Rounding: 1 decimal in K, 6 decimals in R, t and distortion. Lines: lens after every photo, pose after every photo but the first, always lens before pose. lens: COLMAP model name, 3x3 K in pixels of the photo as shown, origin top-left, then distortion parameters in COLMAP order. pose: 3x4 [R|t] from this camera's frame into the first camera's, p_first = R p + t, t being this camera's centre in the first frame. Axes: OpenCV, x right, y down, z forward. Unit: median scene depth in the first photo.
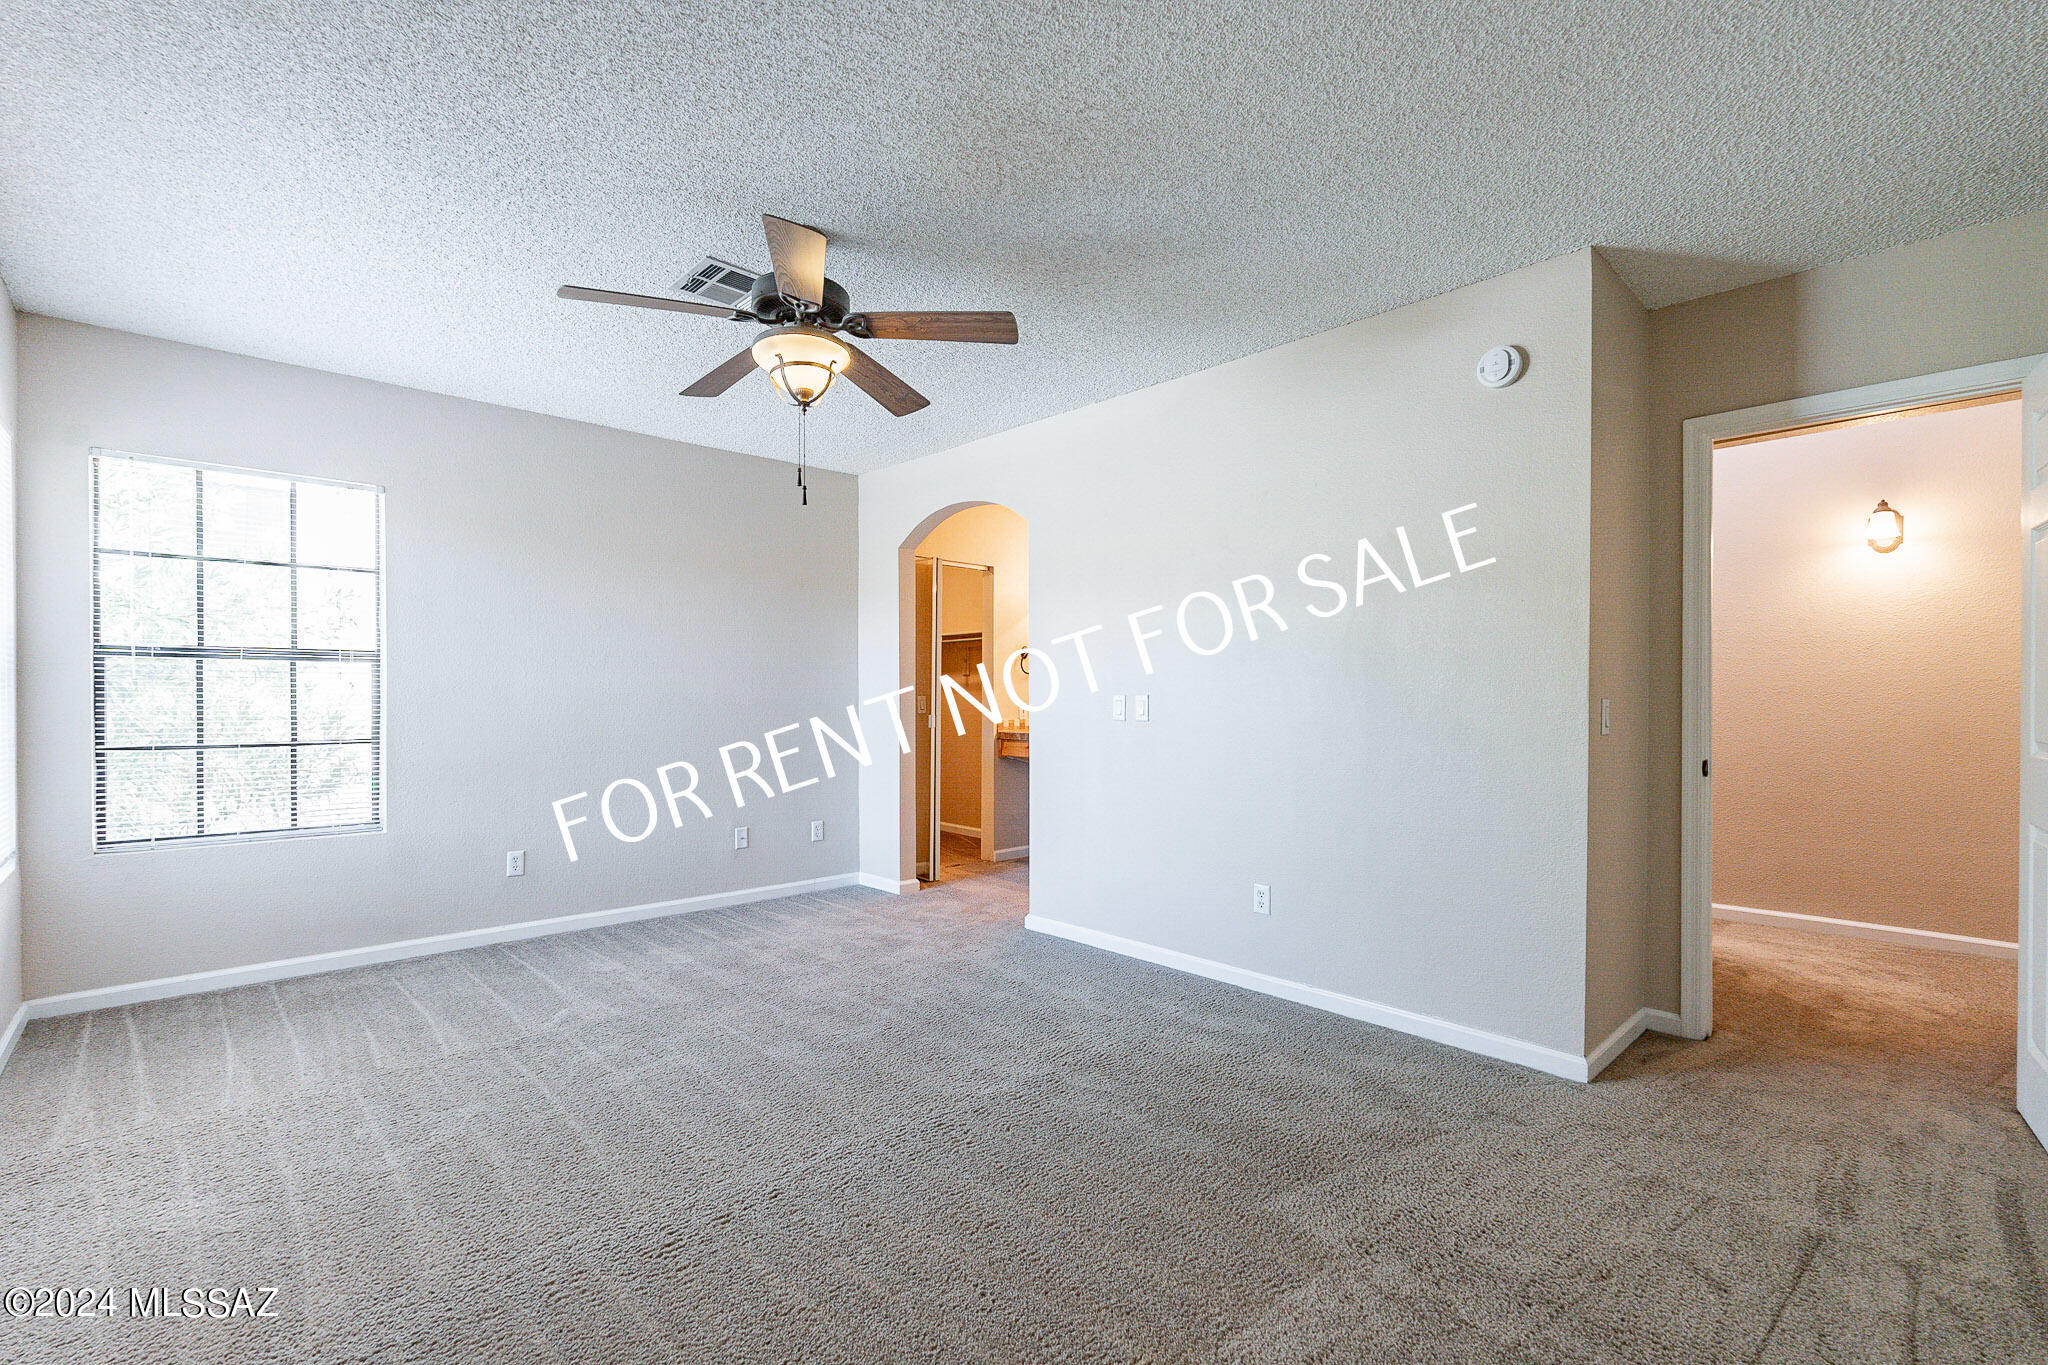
lens RADIAL K [[899.4, 0, 1019.4], [0, 899.4, 694.6], [0, 0, 1]] dist [-0.001854, 0.000251]
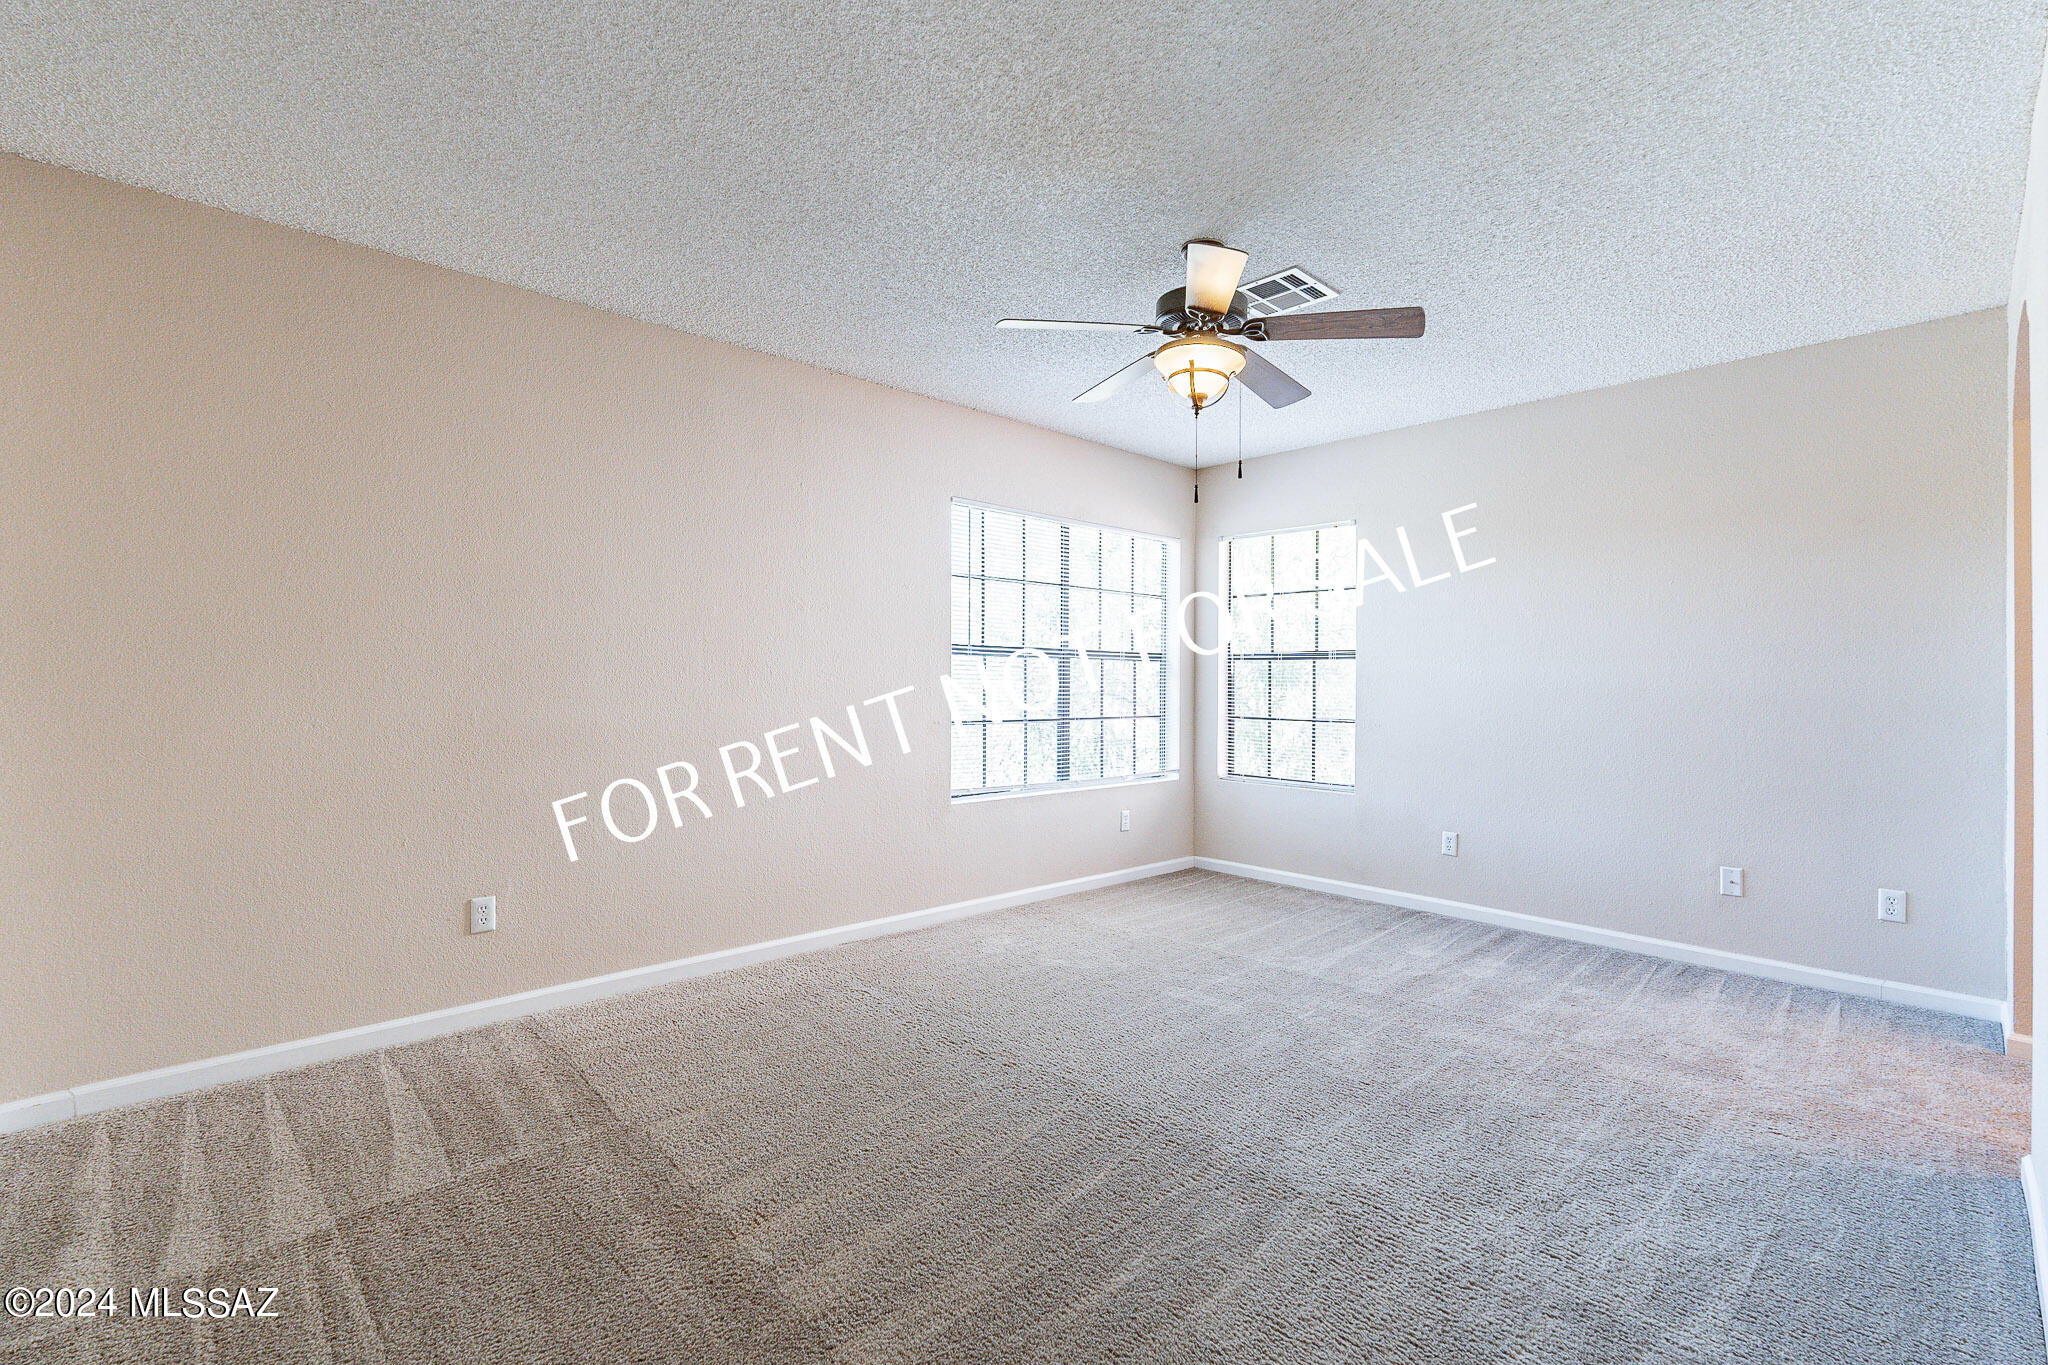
lens RADIAL K [[903.3, 0, 1029.7], [0, 903.3, 673.3], [0, 0, 1]] dist [0.010893, -0.000055]
pose [[-0.000258, -0.011403, -0.999935, 0.576731], [-0.004499, 0.999925, -0.011402, 0.000658], [0.999990, 0.004496, -0.000310, 0.562419]]
